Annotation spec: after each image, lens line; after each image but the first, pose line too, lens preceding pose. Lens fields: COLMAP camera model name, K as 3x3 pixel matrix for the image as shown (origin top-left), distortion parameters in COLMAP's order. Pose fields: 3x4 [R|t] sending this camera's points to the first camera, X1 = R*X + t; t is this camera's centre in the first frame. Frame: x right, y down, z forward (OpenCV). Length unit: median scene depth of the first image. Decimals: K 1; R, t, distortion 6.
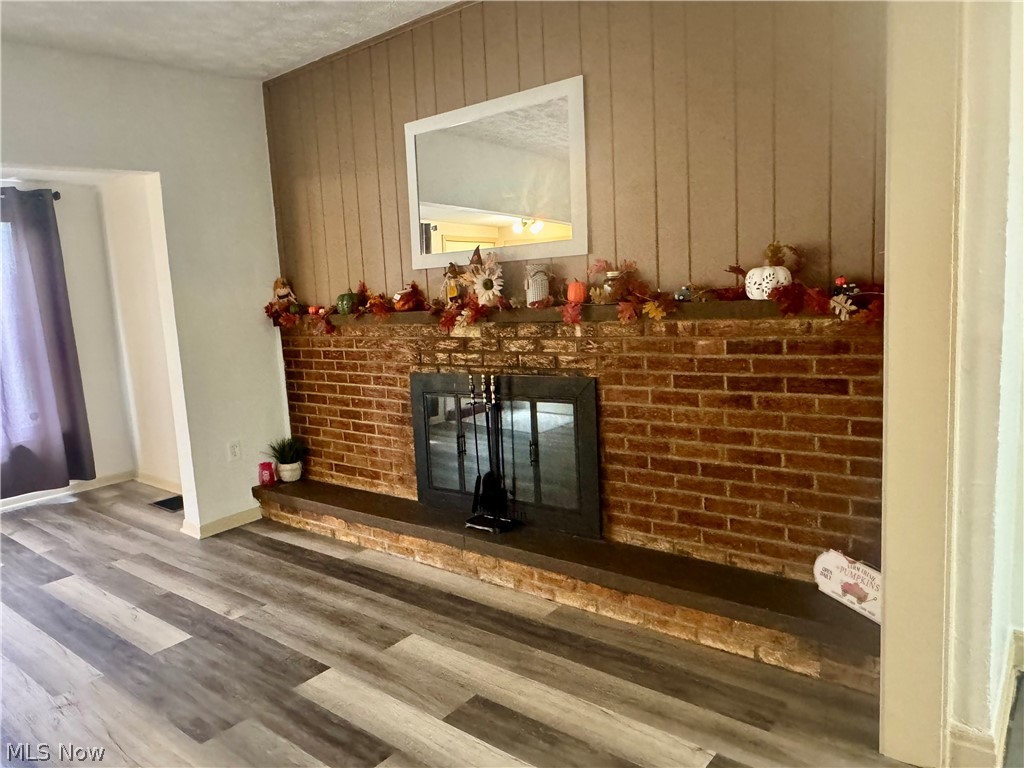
lens RADIAL K [[729.3, 0, 458.0], [0, 729.3, 383.2], [0, 0, 1]] dist [-0.008032, 0.002587]
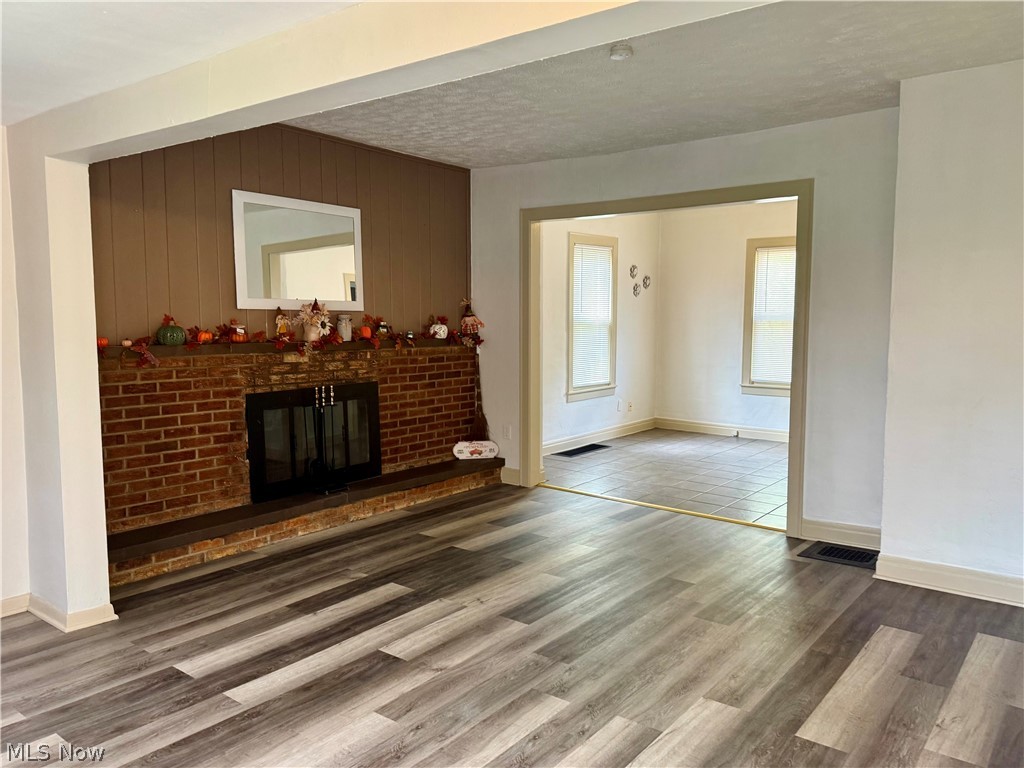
lens RADIAL K [[775.0, 0, 506.9], [0, 775.0, 381.5], [0, 0, 1]] dist [0.083172, -0.028814]
pose [[-0.065799, -0.018757, 0.997657, -1.696067], [0.134746, 0.990498, 0.027509, -0.016007], [-0.988693, 0.136241, -0.062646, 0.804665]]
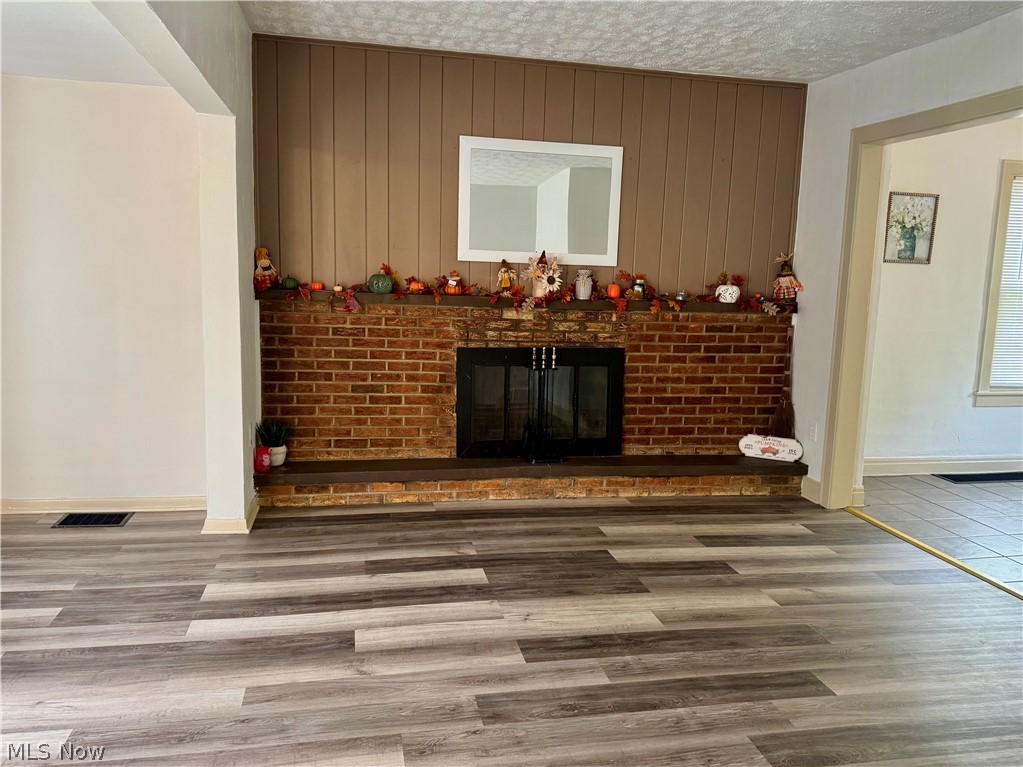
lens RADIAL K [[797.0, 0, 507.7], [0, 797.0, 386.2], [0, 0, 1]] dist [0.112960, -0.071218]
pose [[0.589944, -0.028824, 0.806930, -1.308848], [0.034885, 0.999339, 0.010193, 0.047104], [-0.806690, 0.022137, 0.590560, 0.206348]]
